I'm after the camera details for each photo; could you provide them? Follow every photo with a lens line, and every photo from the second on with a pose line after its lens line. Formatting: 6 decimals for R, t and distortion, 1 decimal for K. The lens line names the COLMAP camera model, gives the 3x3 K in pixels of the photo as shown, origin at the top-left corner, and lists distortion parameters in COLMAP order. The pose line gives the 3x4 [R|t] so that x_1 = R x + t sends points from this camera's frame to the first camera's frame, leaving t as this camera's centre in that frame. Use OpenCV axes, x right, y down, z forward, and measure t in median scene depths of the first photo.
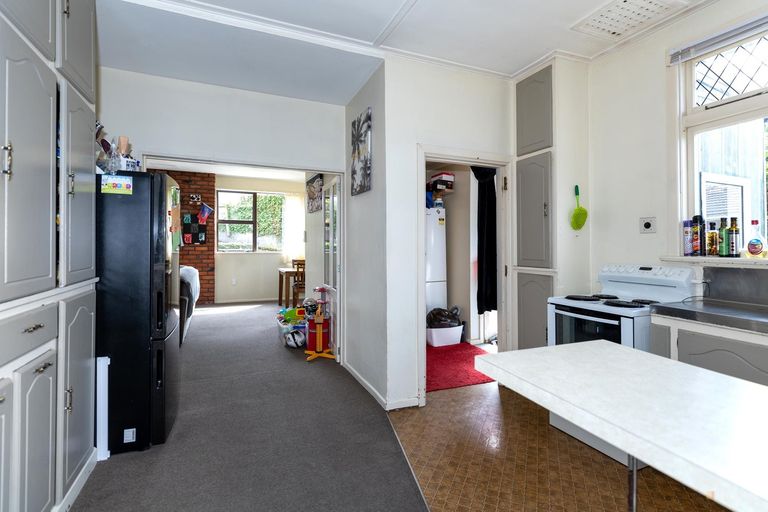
lens RADIAL K [[373.3, 0, 384.8], [0, 373.3, 244.7], [0, 0, 1]] dist [0.000263, -0.000006]
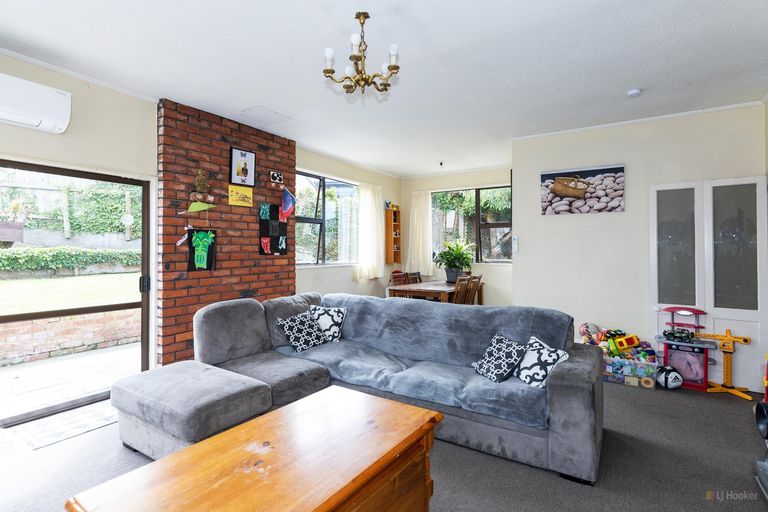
lens RADIAL K [[373.3, 0, 384.8], [0, 373.3, 244.7], [0, 0, 1]] dist [0.000263, -0.000006]
pose [[0.828524, -0.000356, 0.559953, -0.696650], [0.004161, 0.999976, -0.005522, -0.013695], [-0.559937, 0.006906, 0.828506, 0.407967]]
